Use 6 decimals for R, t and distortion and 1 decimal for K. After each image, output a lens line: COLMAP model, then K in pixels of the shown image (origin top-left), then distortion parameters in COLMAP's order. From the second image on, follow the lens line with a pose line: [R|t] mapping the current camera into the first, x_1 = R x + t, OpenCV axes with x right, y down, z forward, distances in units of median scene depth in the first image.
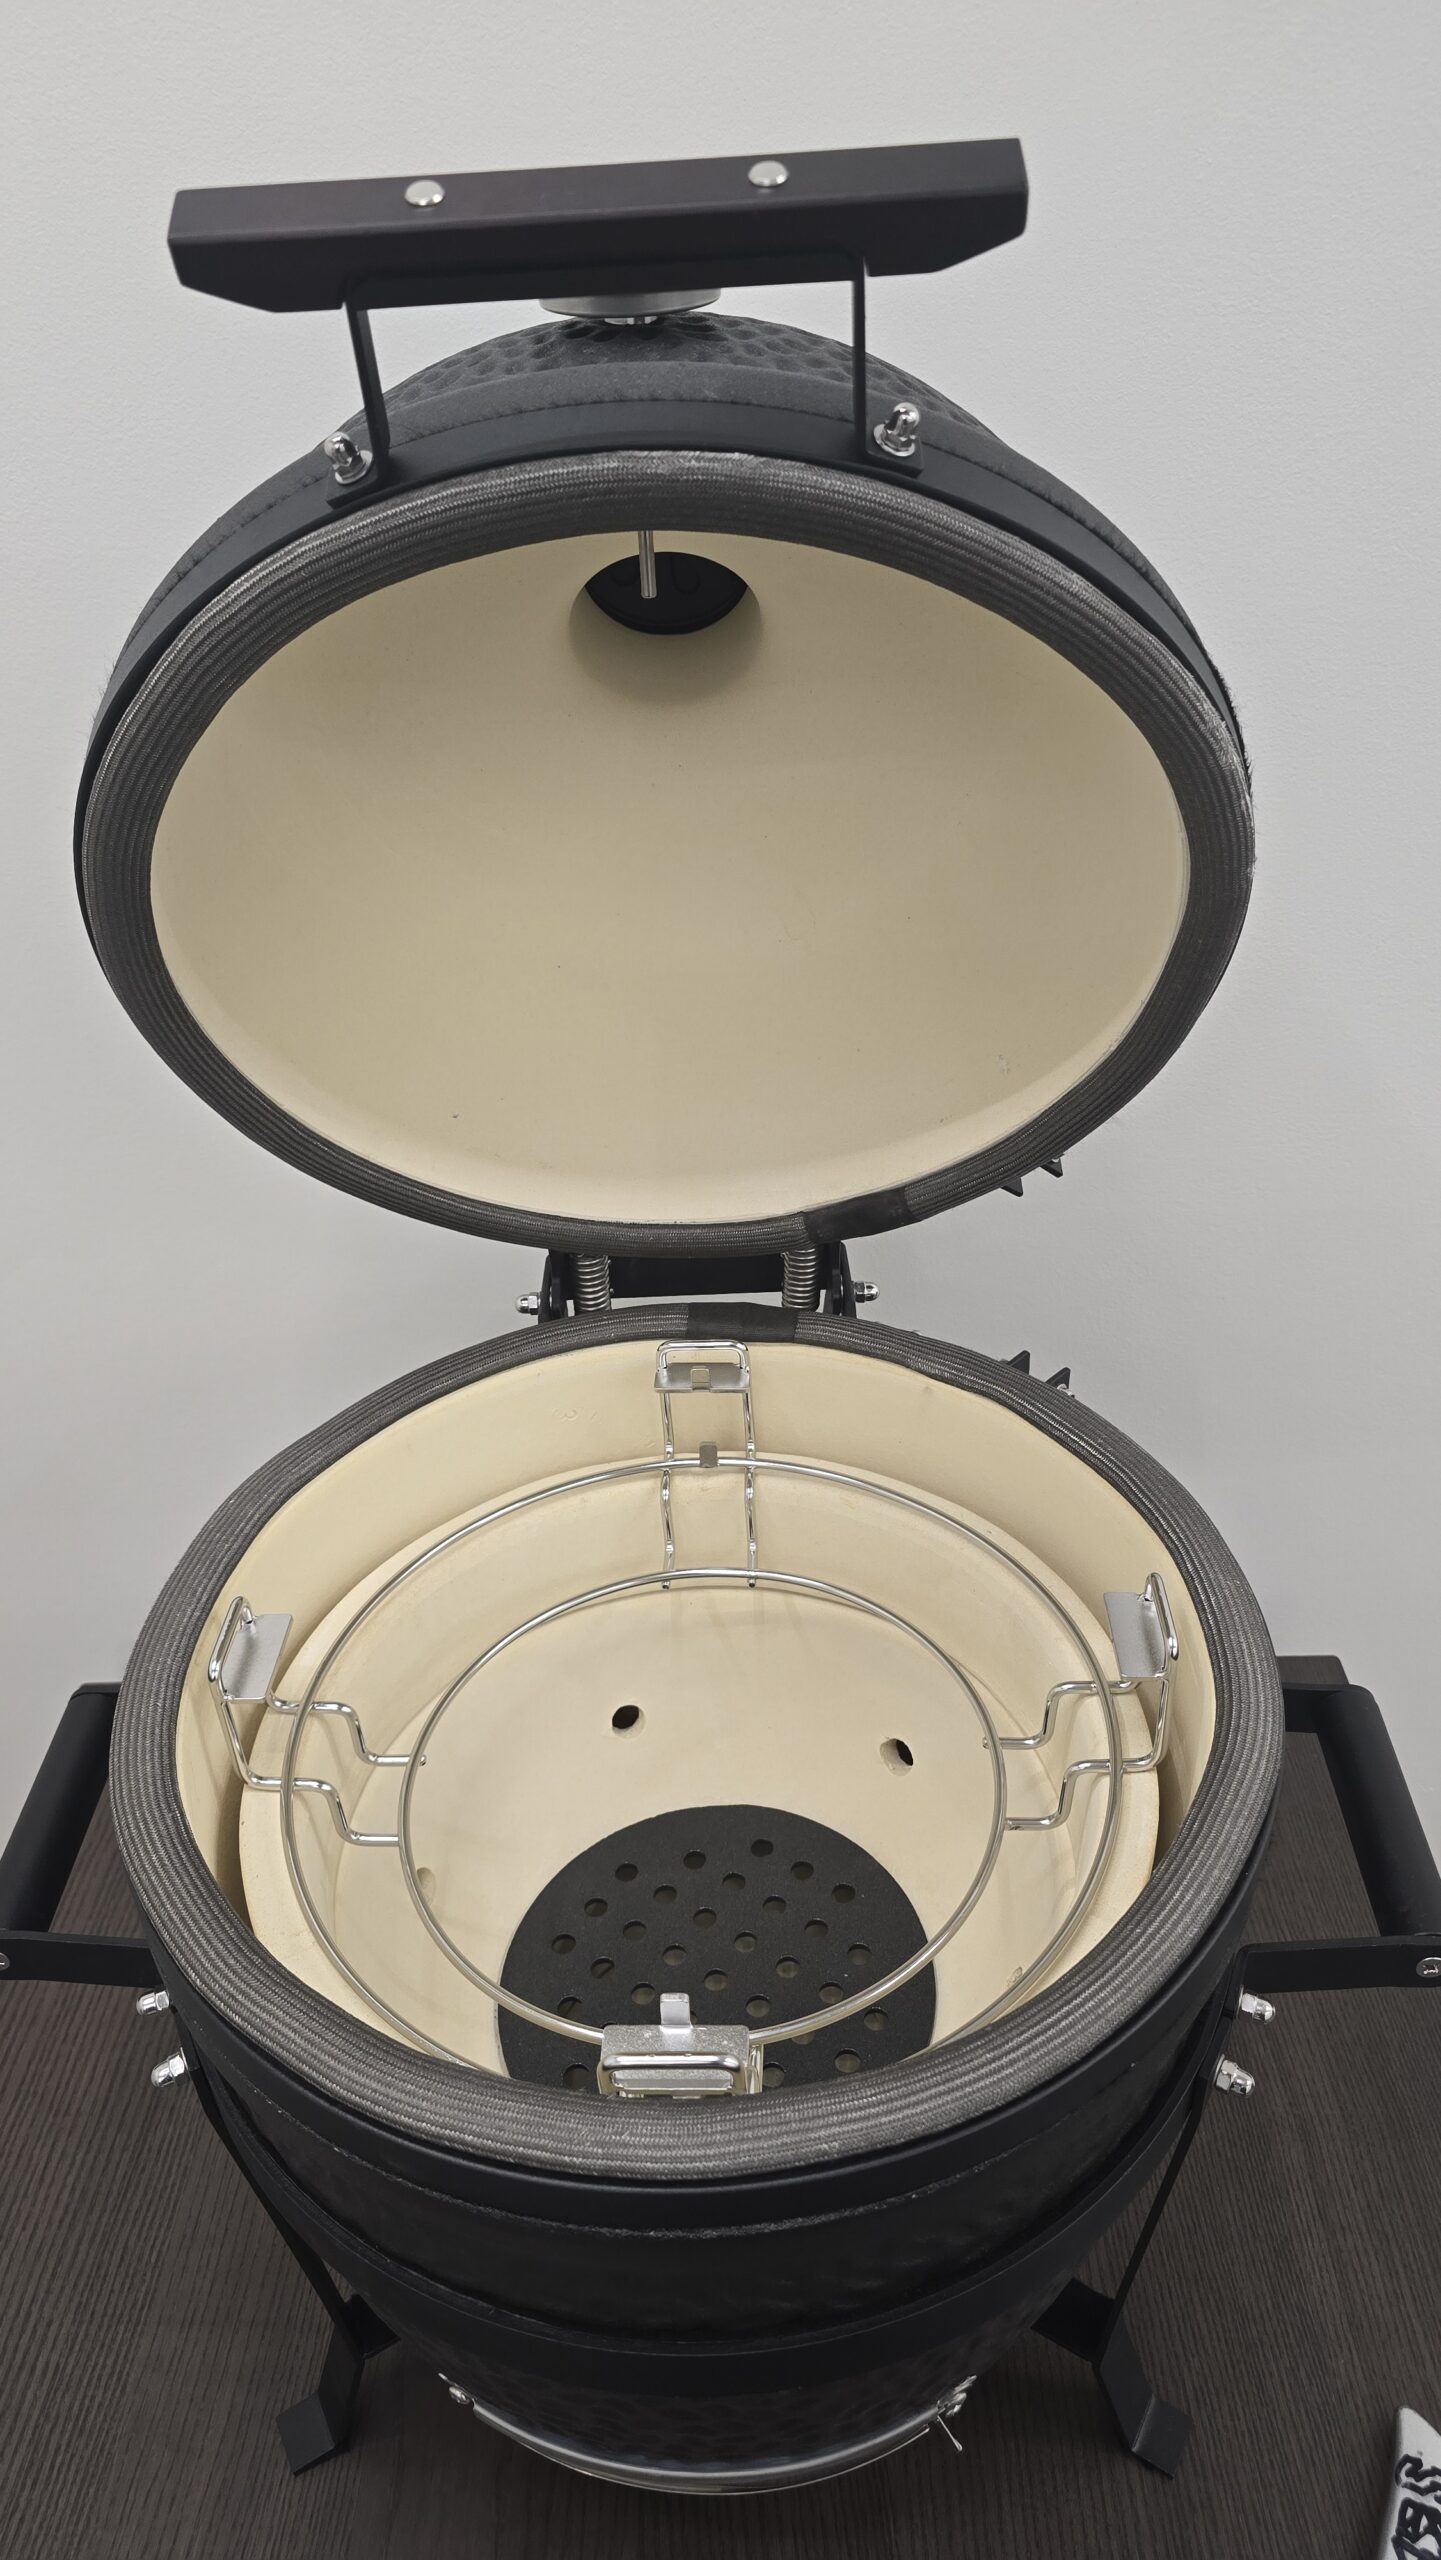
lens RADIAL K [[1785.0, 0, 707.5], [0, 1785.0, 1290.4], [0, 0, 1]] dist [0.026553, -0.000790]
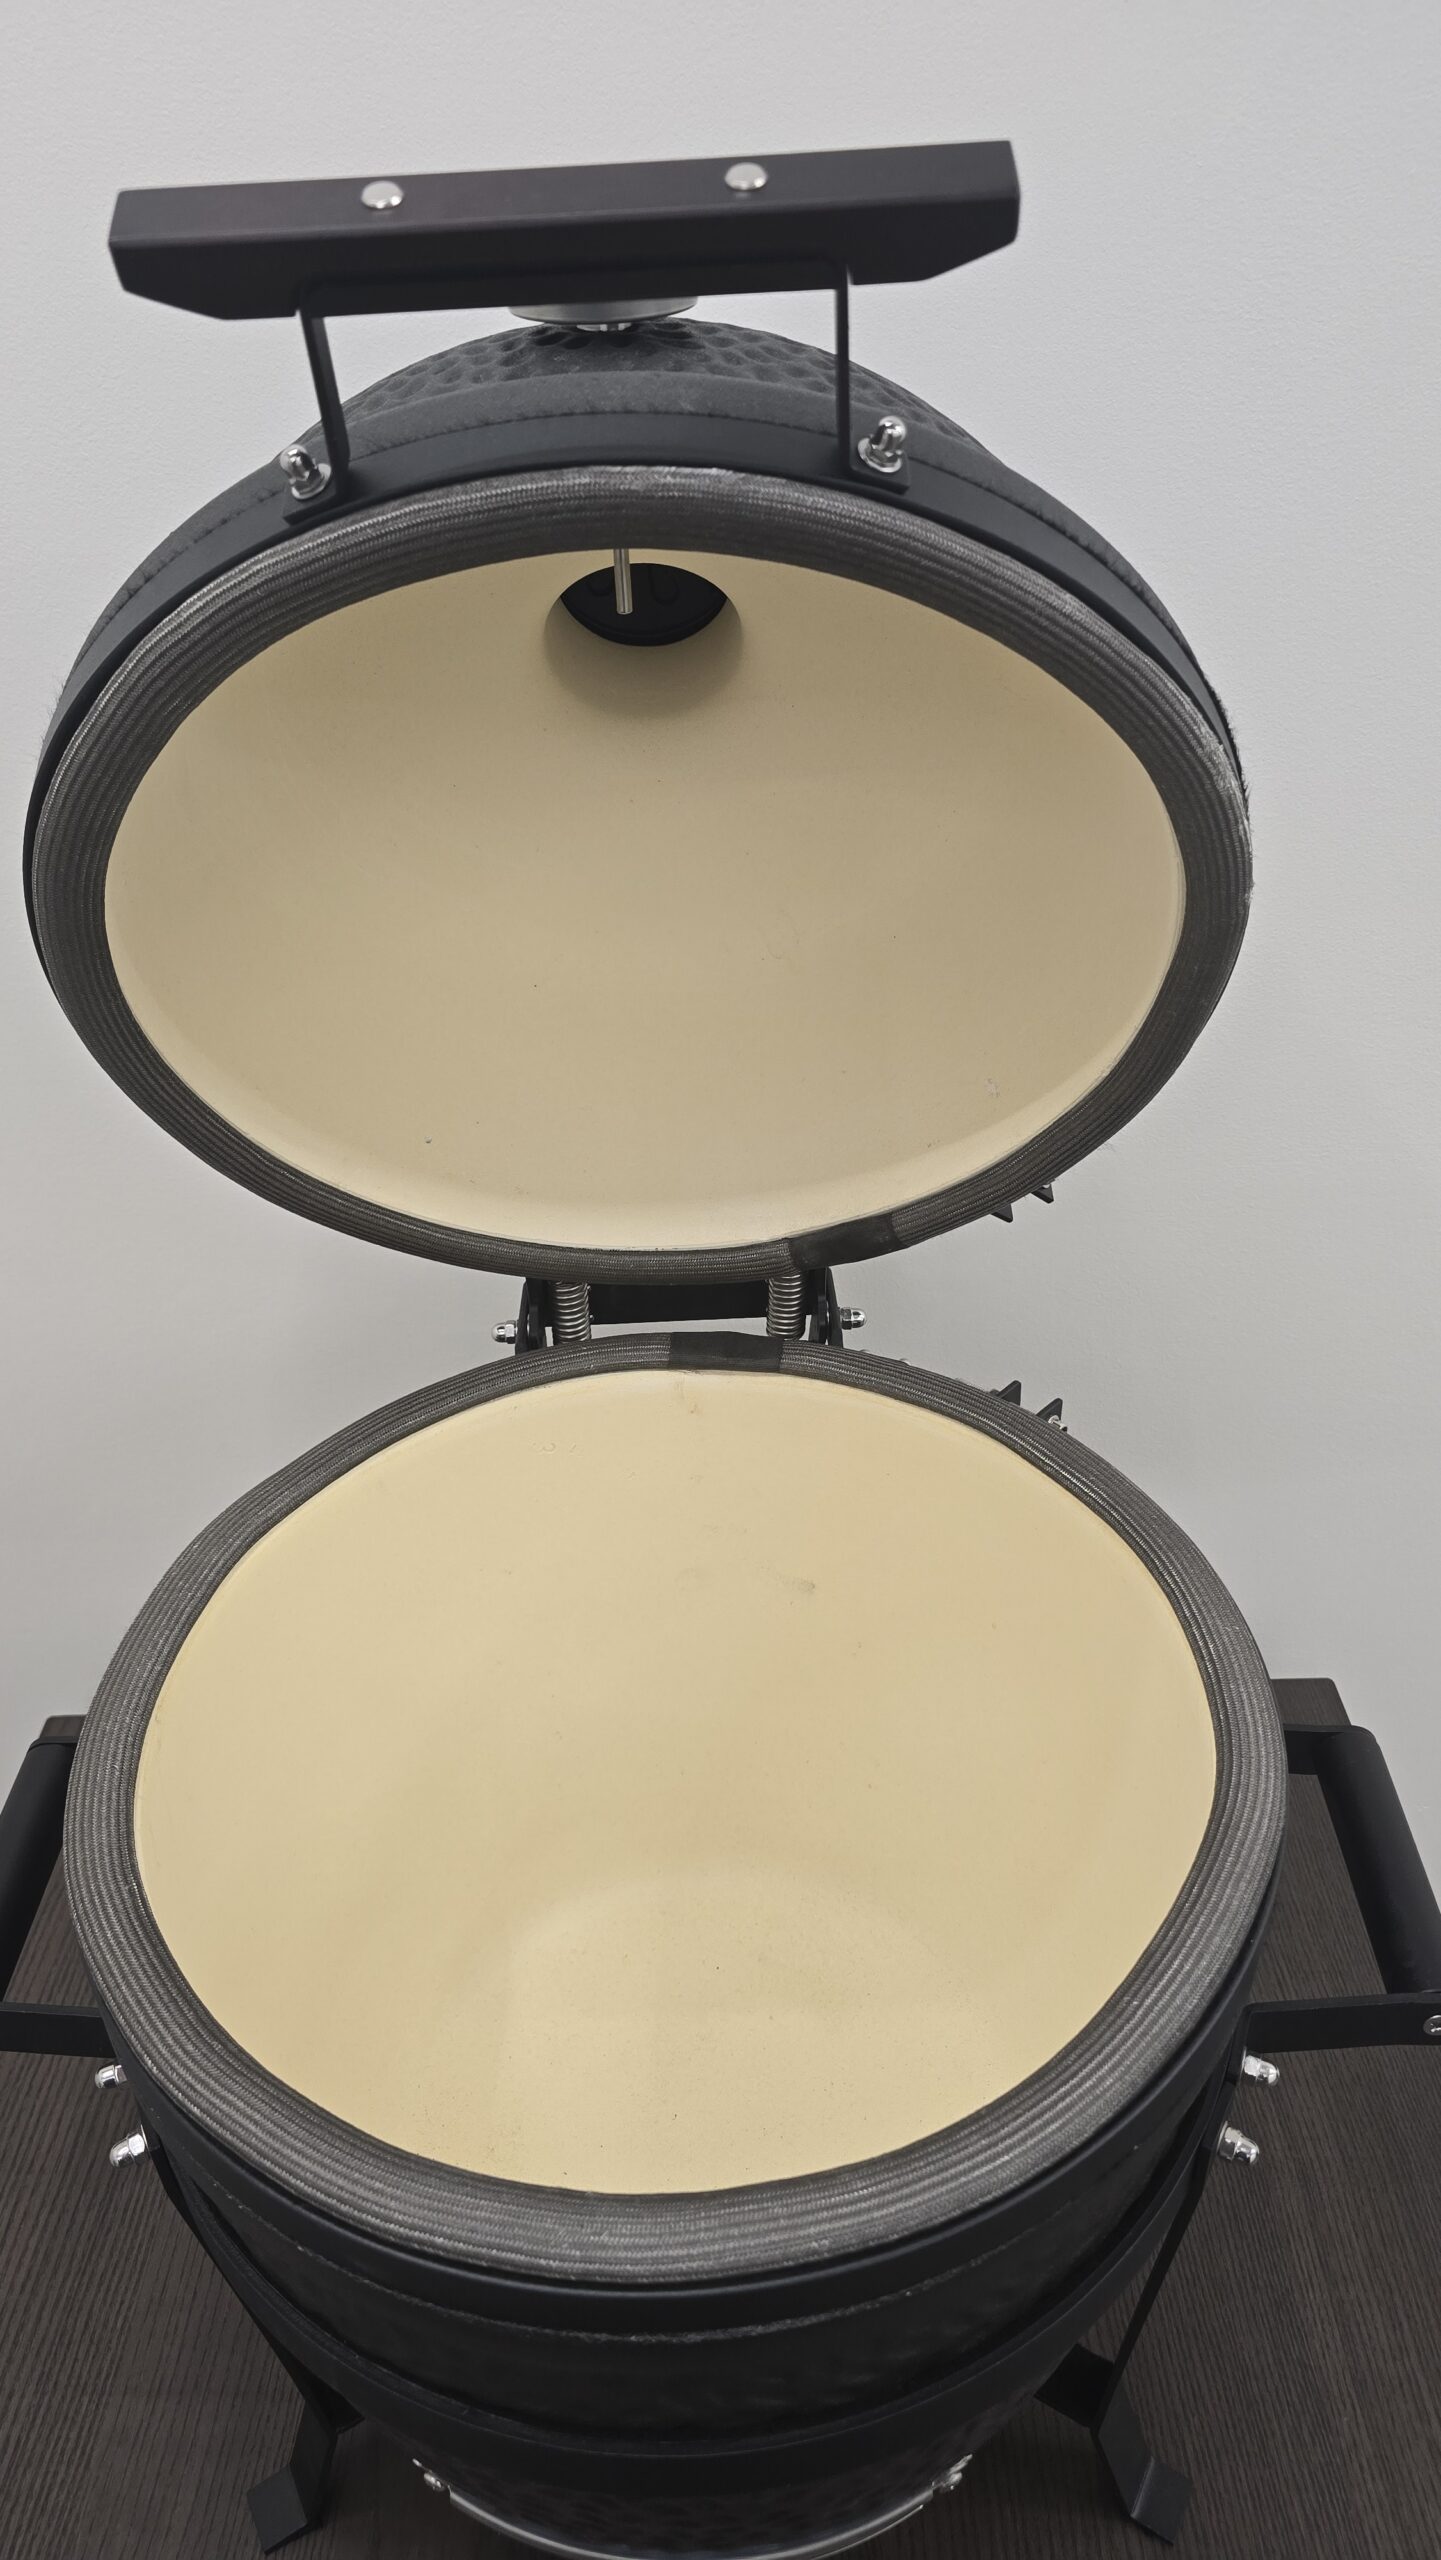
lens RADIAL K [[1787.1, 0, 720.5], [0, 1787.1, 1280.0], [0, 0, 1]] dist [0.026845, -0.002643]
pose [[0.999868, -0.004039, 0.015765, 0.002242], [0.004083, 0.999988, -0.002721, -0.027646], [-0.015754, 0.002785, 0.999872, 0.039939]]
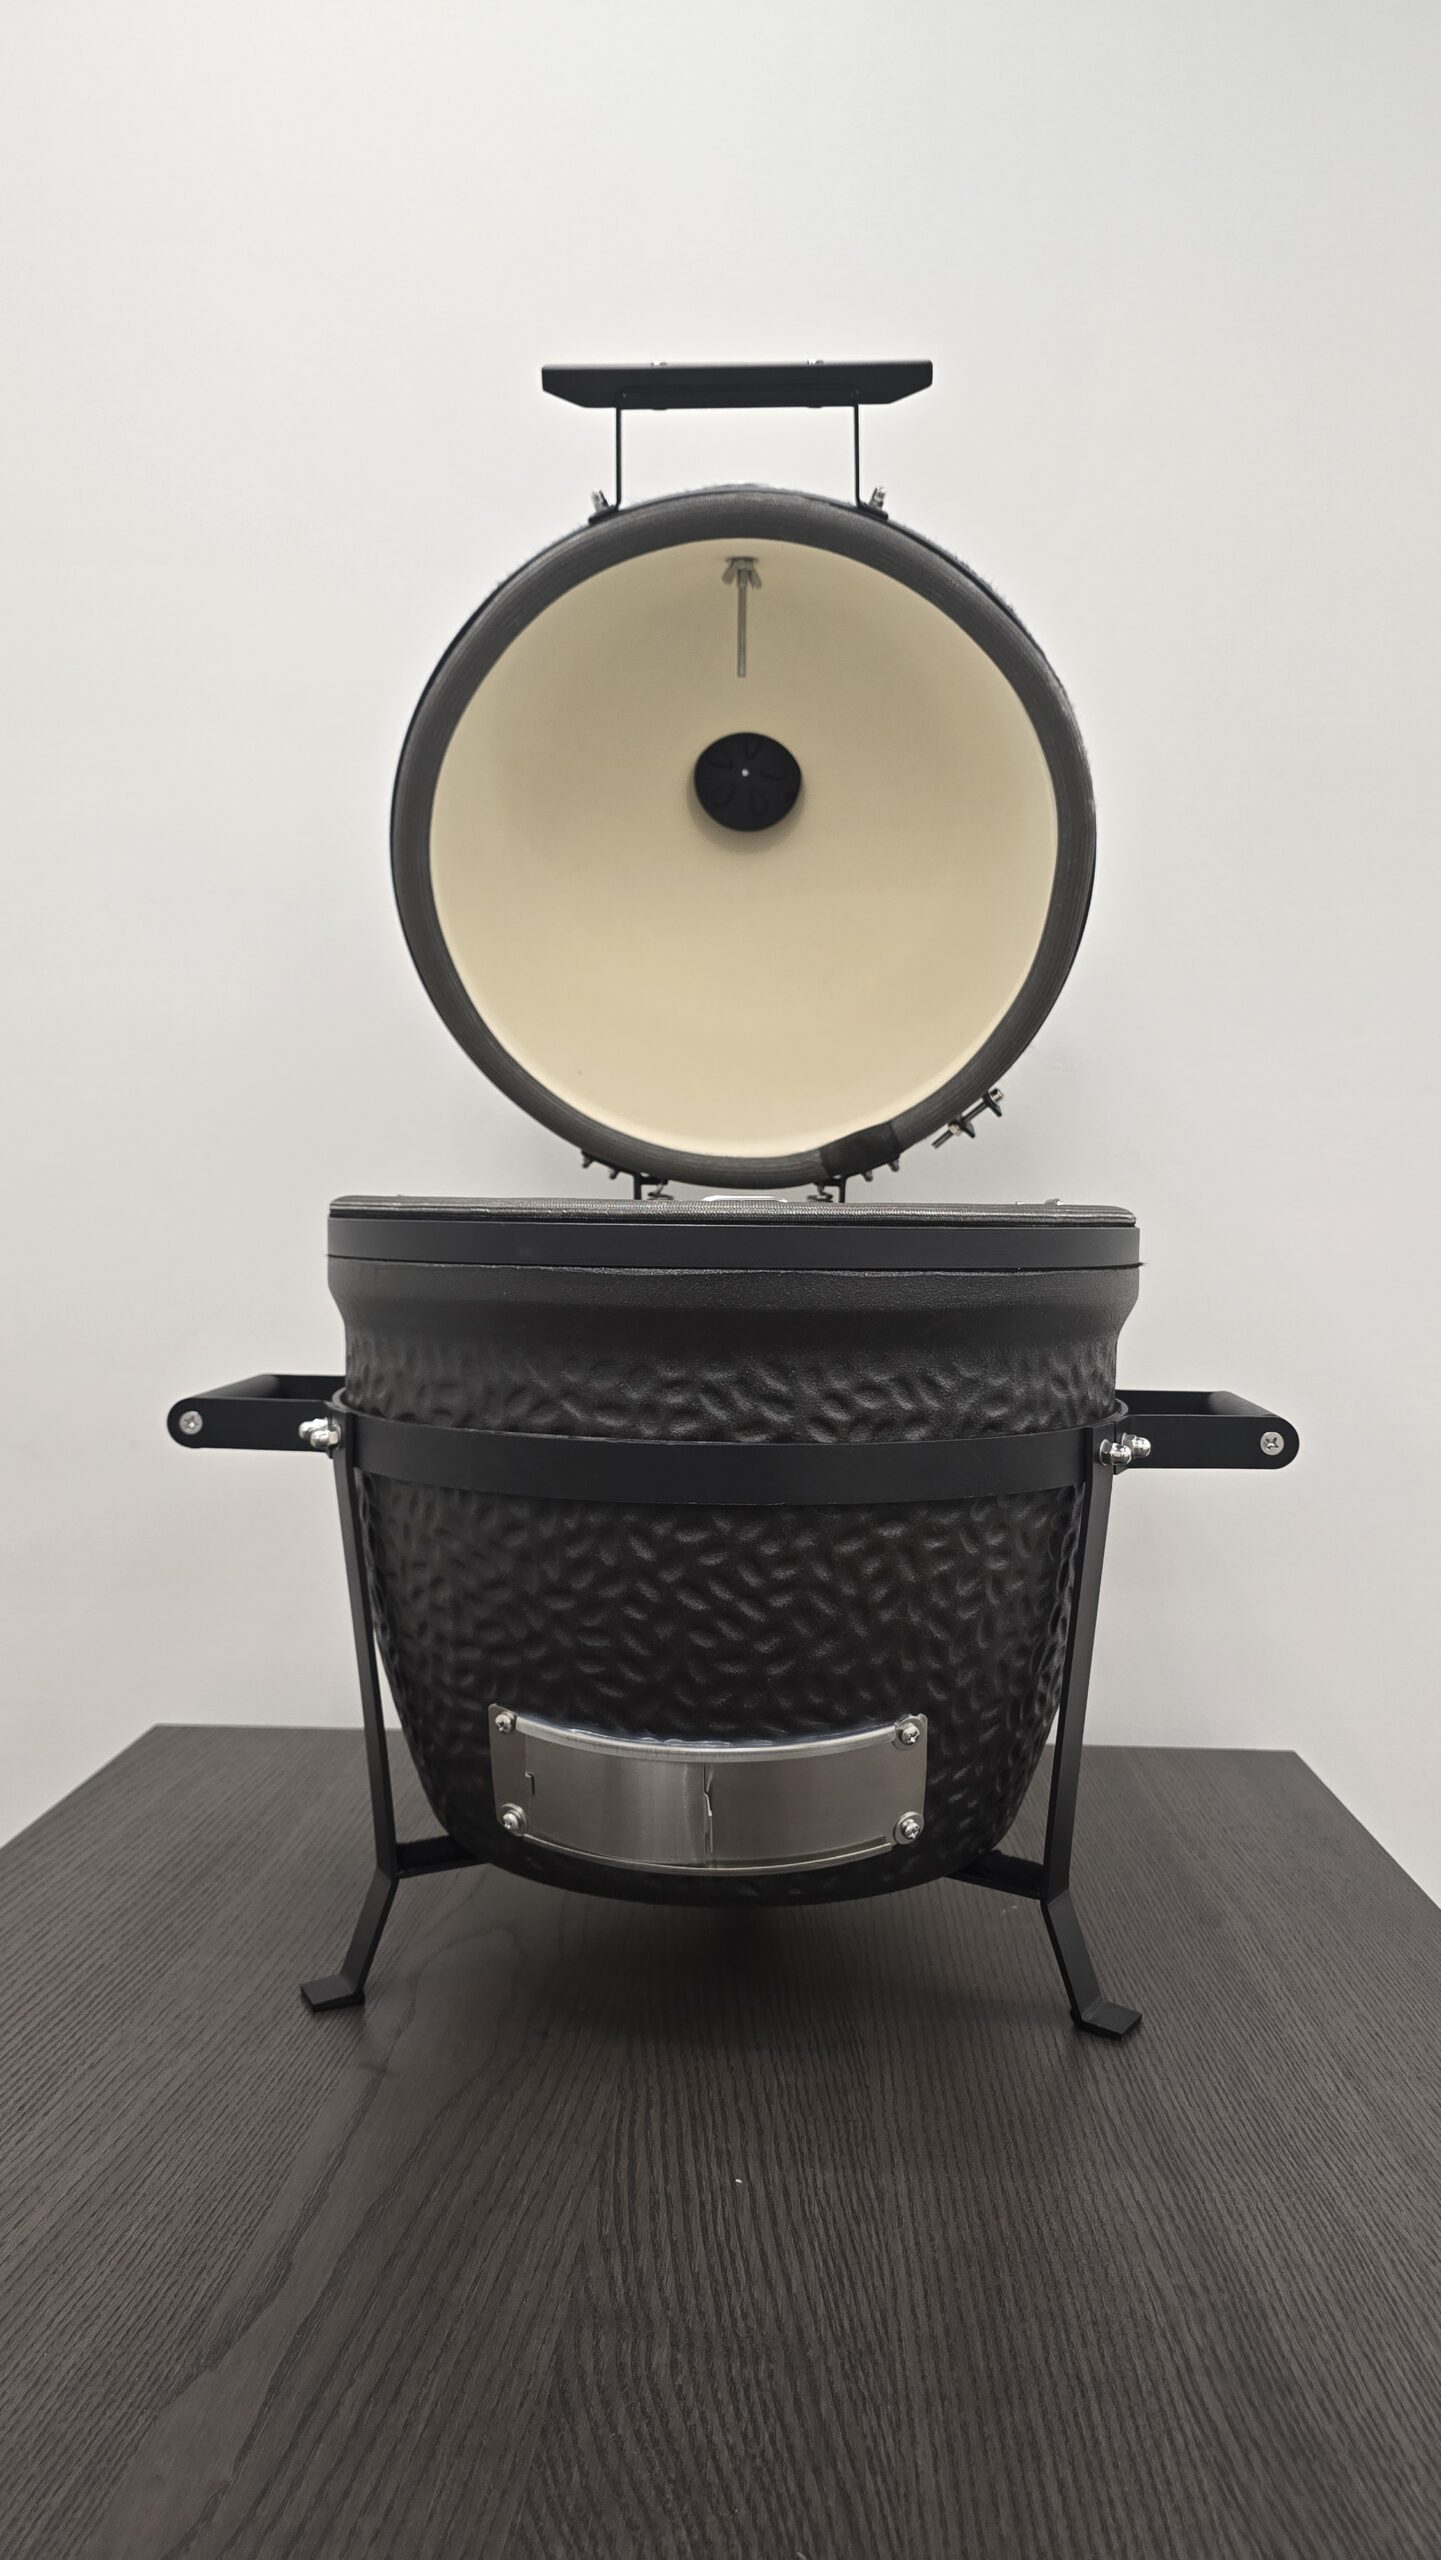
lens RADIAL K [[1787.1, 0, 720.5], [0, 1787.1, 1280.0], [0, 0, 1]] dist [0.026845, -0.002643]
pose [[0.998039, 0.053765, -0.032059, 0.037644], [-0.062579, 0.844491, -0.531902, 1.172996], [-0.001524, 0.532865, 0.846199, -0.208020]]
